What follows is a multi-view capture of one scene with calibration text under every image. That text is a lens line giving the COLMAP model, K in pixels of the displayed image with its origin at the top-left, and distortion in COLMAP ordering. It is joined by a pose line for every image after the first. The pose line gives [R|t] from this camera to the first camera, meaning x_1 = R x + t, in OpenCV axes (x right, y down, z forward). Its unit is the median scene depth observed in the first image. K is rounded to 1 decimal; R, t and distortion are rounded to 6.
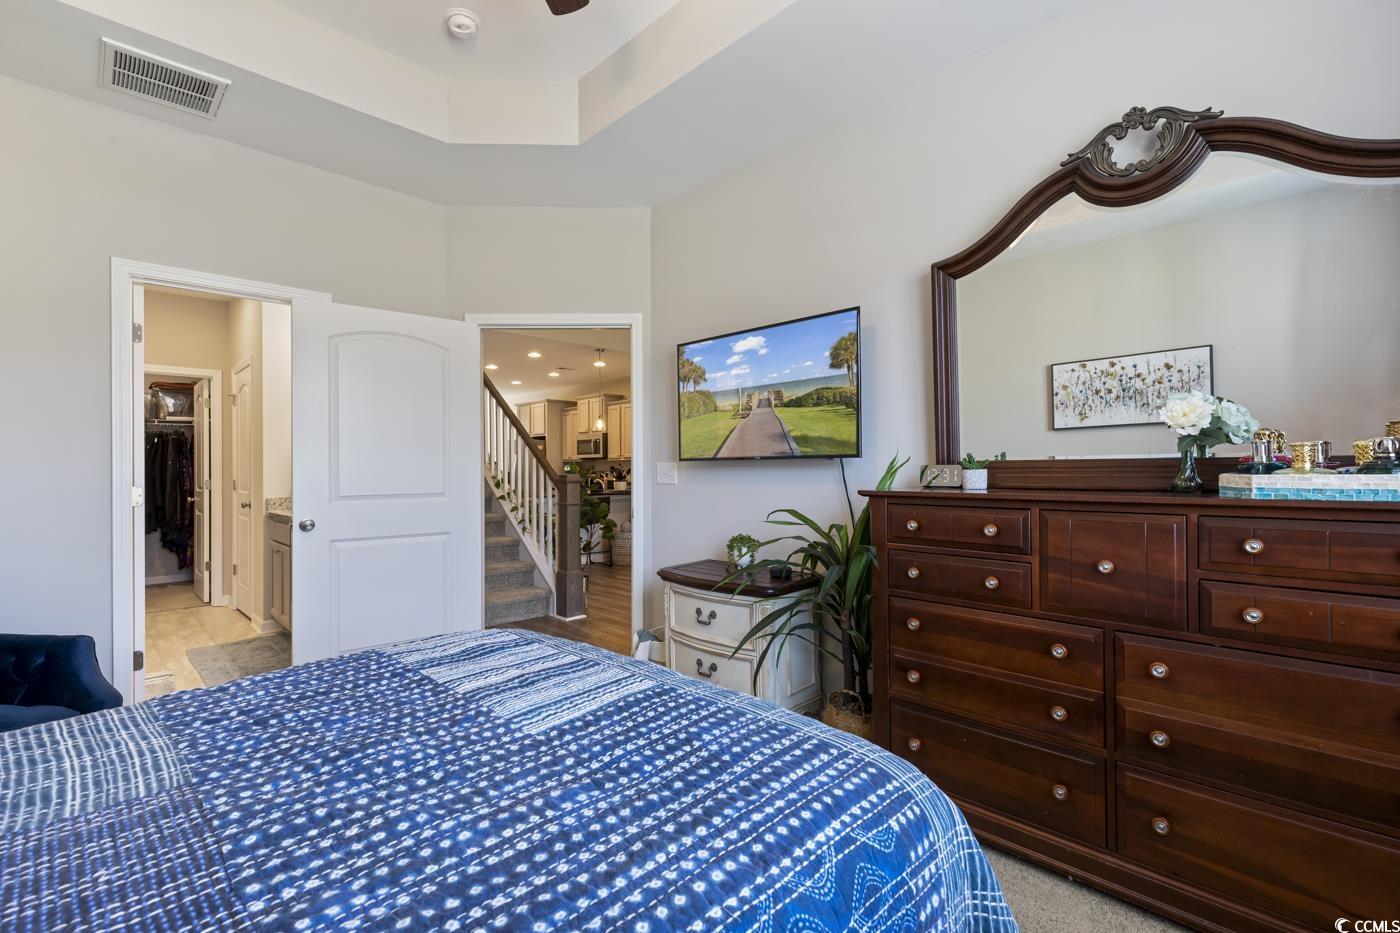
lens RADIAL K [[638.3, 0, 698.6], [0, 638.3, 467.0], [0, 0, 1]] dist [-0.001849, 0.000430]
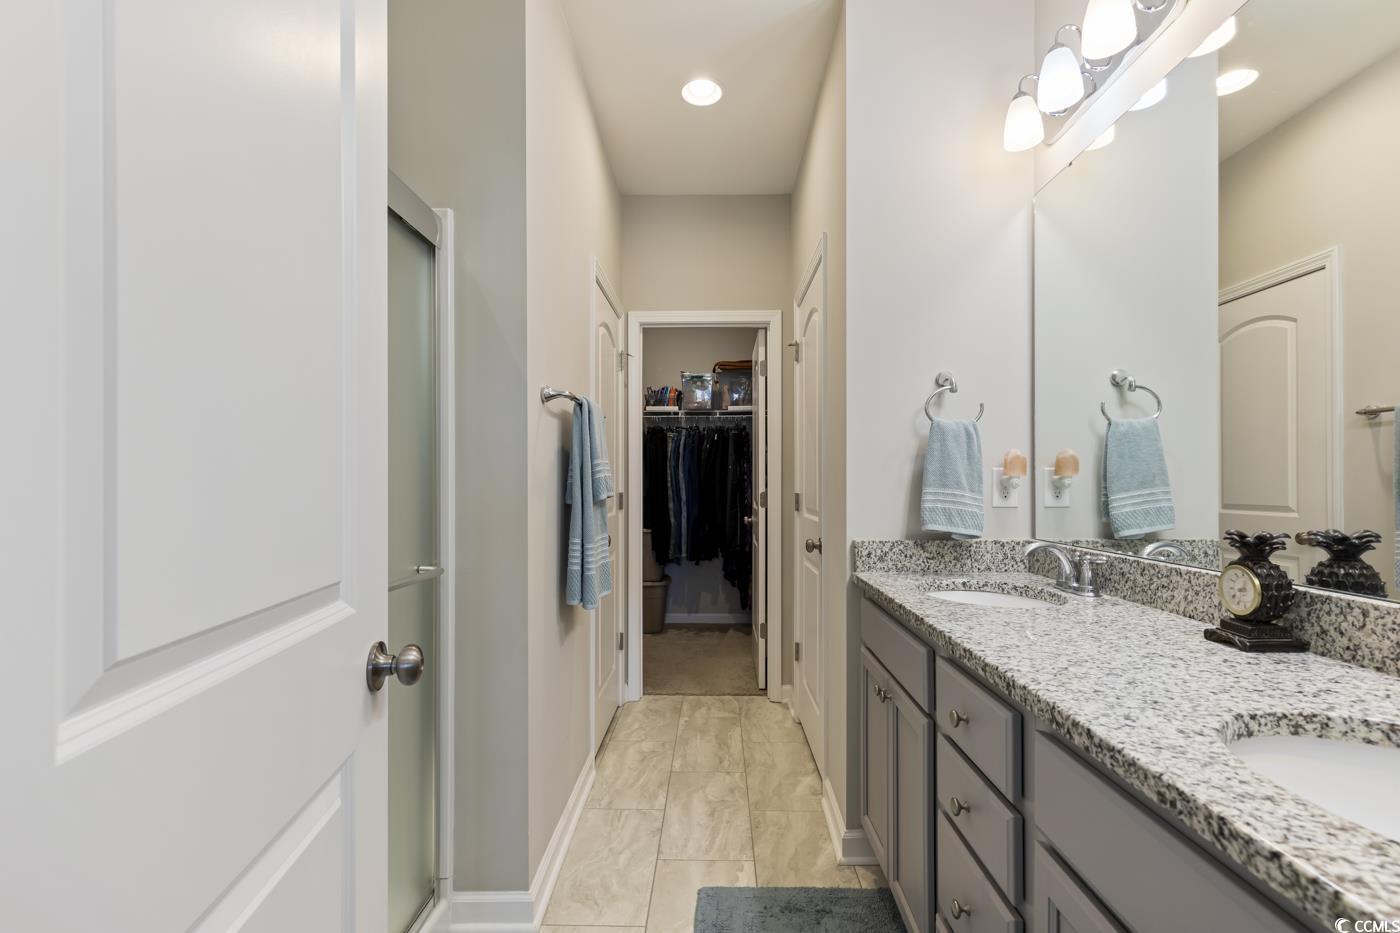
lens RADIAL K [[638.3, 0, 701.6], [0, 638.3, 473.2], [0, 0, 1]] dist [-0.001849, 0.000430]
pose [[0.699440, 0.000804, -0.714691, -0.376824], [-0.005113, 0.999979, -0.003880, 0.003926], [0.714673, 0.006368, 0.699430, 0.534734]]
